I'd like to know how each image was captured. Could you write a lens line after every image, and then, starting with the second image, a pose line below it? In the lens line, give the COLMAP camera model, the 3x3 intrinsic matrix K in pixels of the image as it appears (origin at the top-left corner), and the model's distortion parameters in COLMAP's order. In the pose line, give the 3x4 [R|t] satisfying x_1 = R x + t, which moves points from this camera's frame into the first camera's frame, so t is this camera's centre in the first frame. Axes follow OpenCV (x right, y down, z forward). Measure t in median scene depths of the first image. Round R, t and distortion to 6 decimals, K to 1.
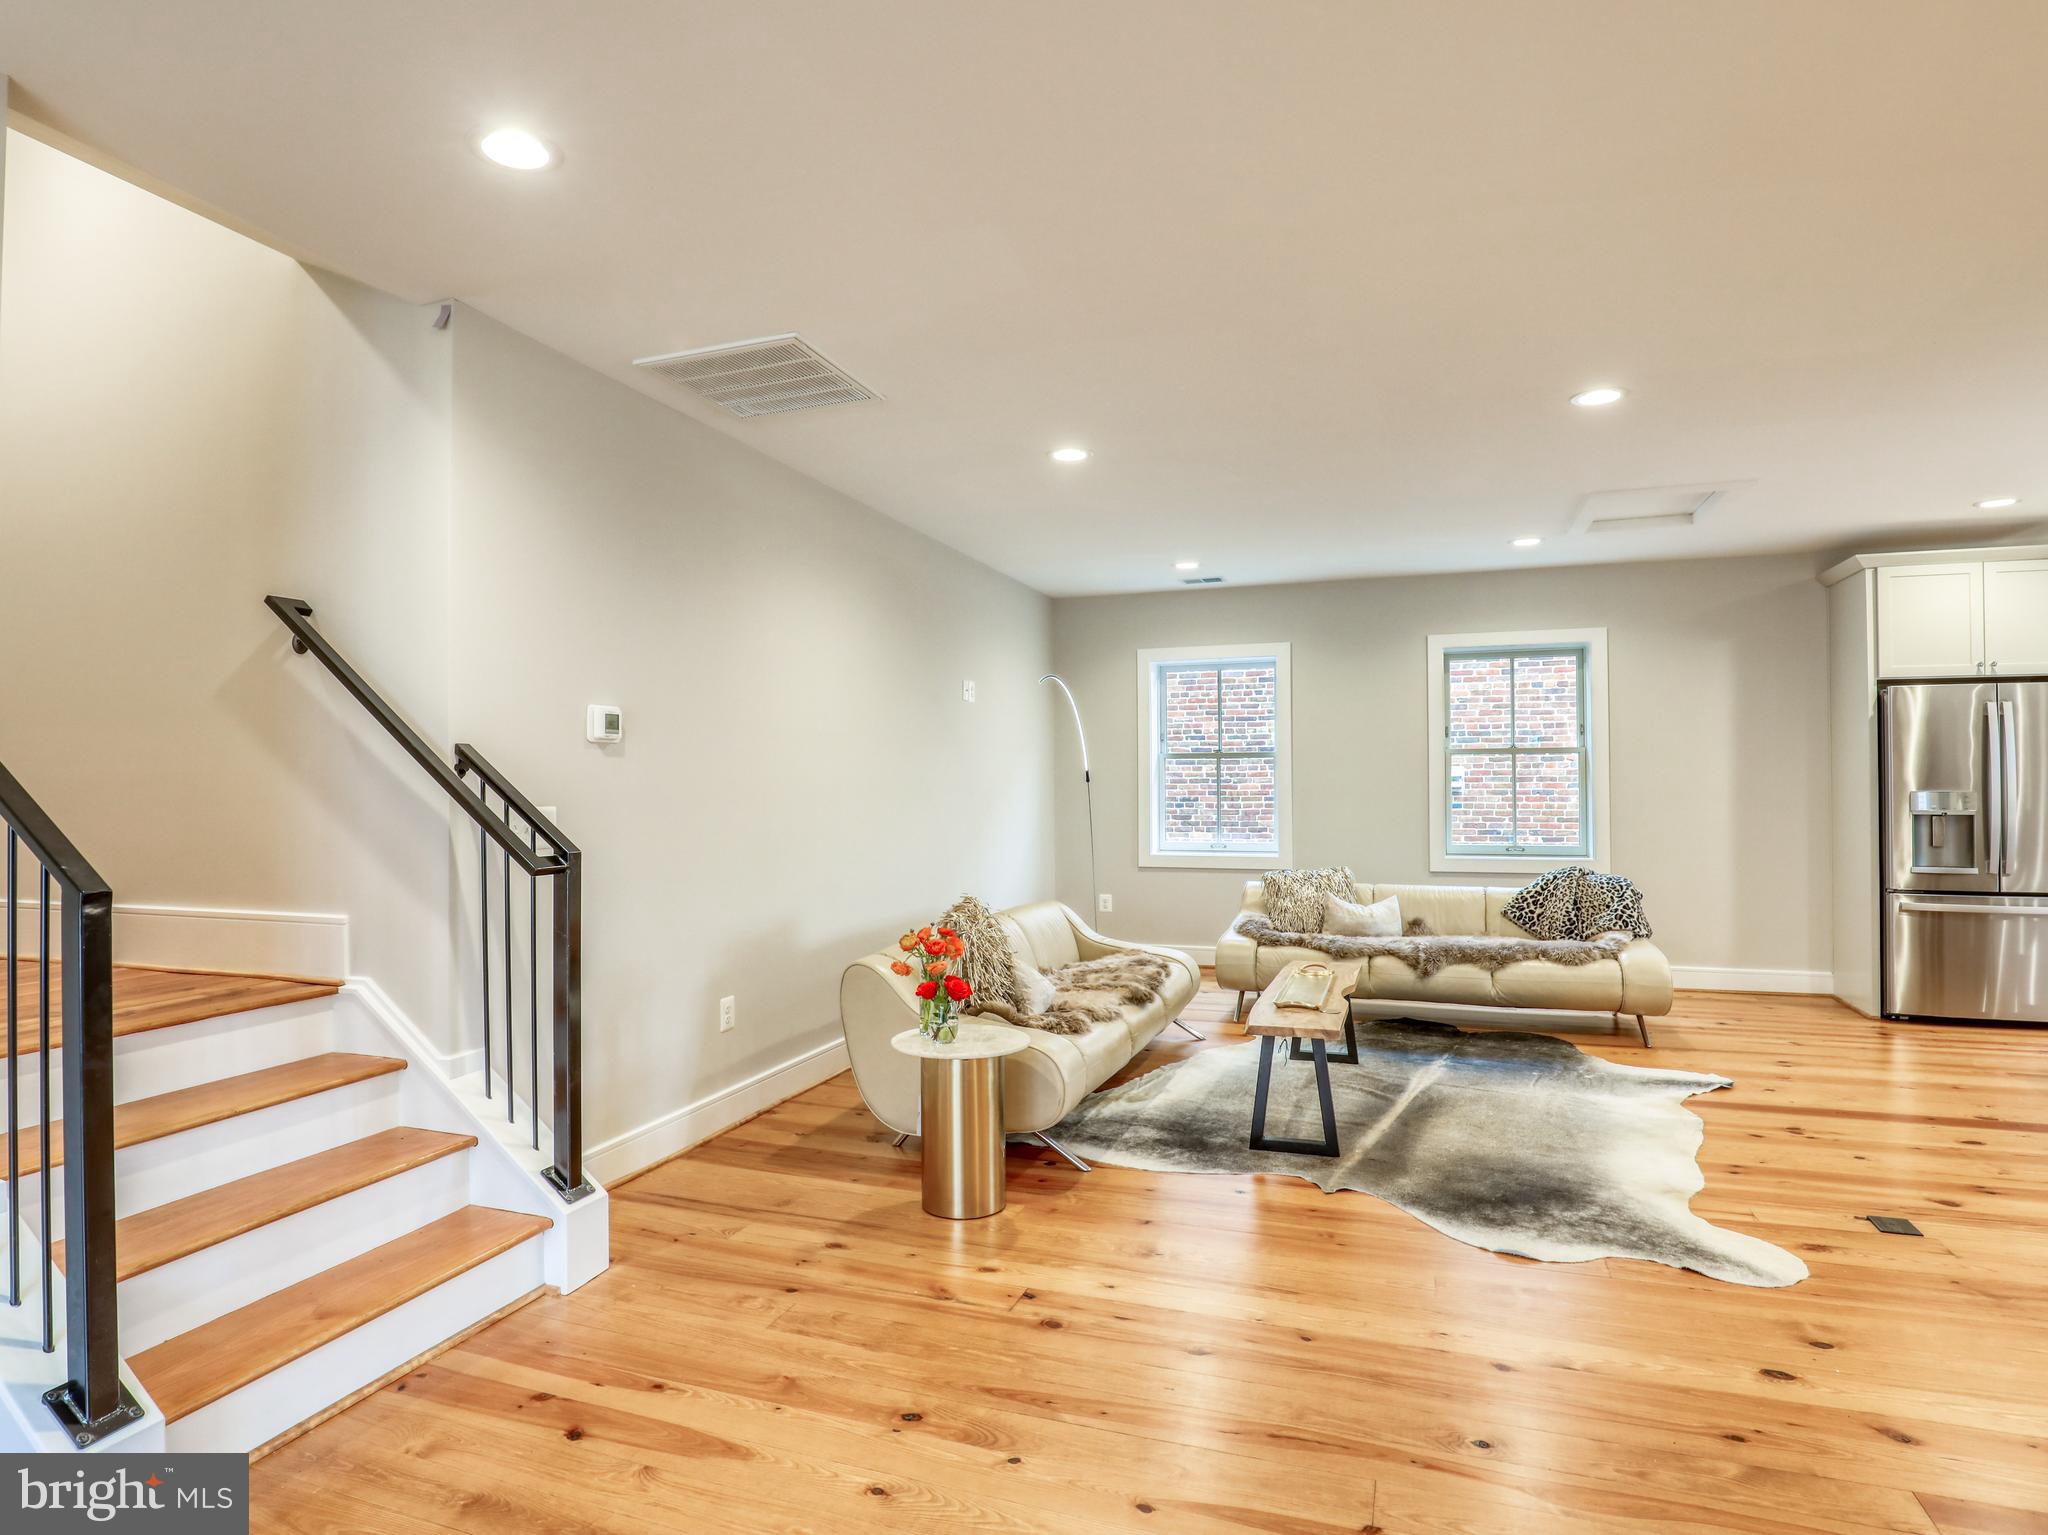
lens RADIAL K [[1082.8, 0, 987.5], [0, 1082.8, 785.8], [0, 0, 1]] dist [-0.030534, 0.002787]
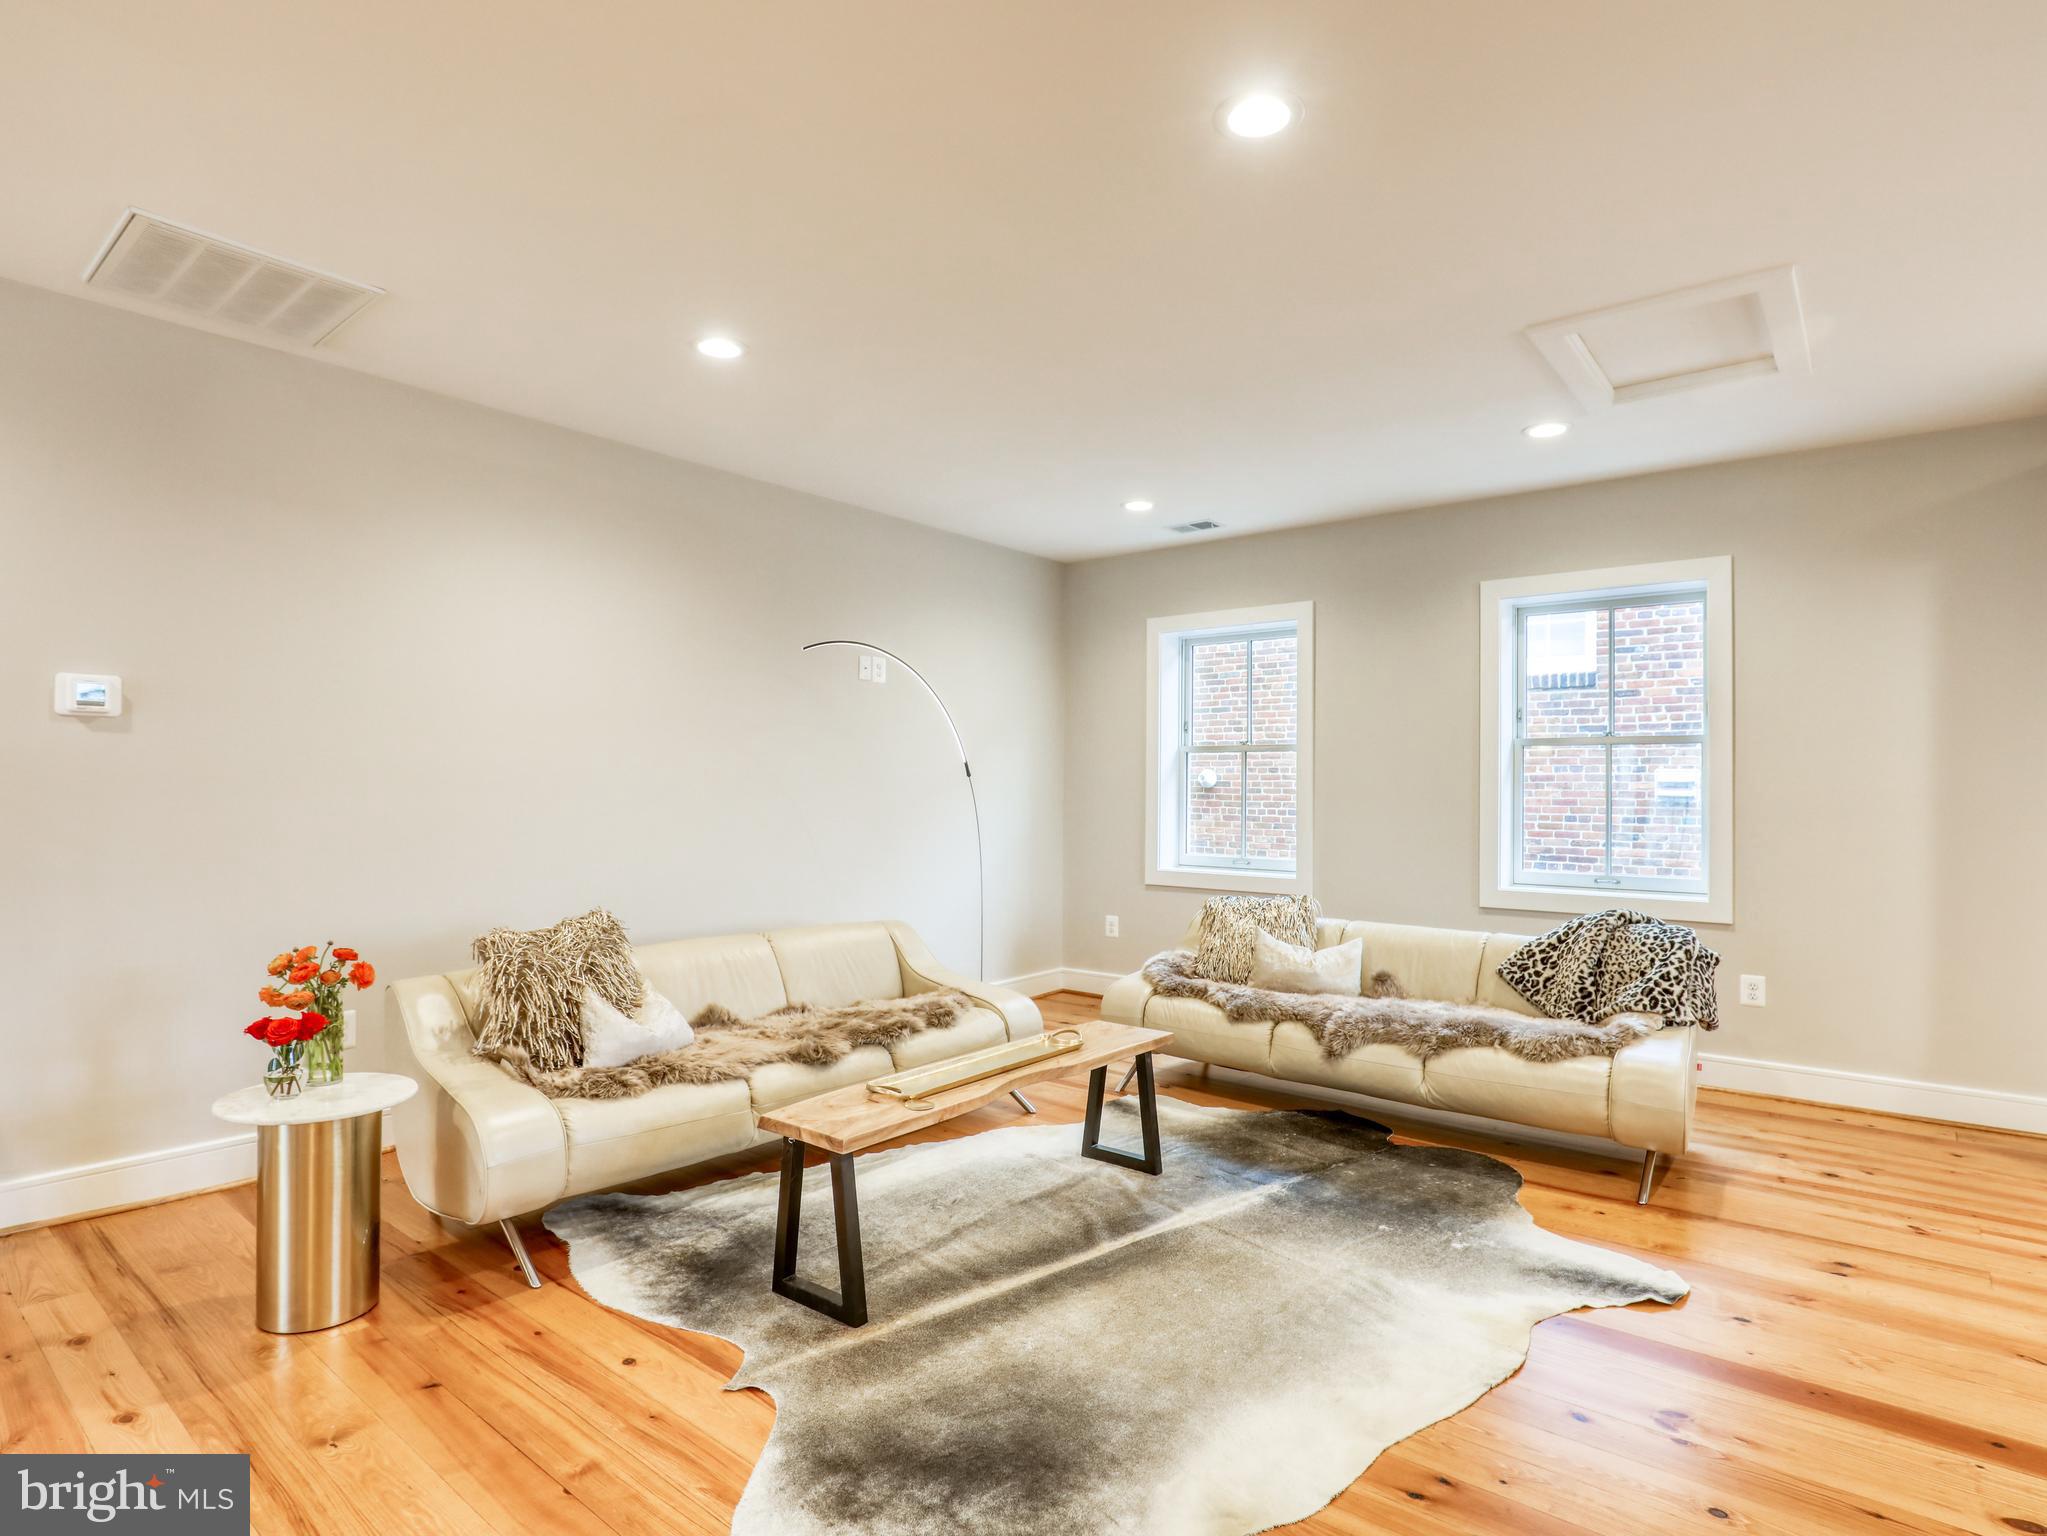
lens RADIAL K [[1082.3, 0, 1040.1], [0, 1082.3, 781.0], [0, 0, 1]] dist [-0.030534, 0.002787]
pose [[0.951786, 0.011571, -0.306546, 0.433278], [-0.014572, 0.999866, -0.007505, 0.005837], [0.306418, 0.011610, 0.951826, 0.269895]]
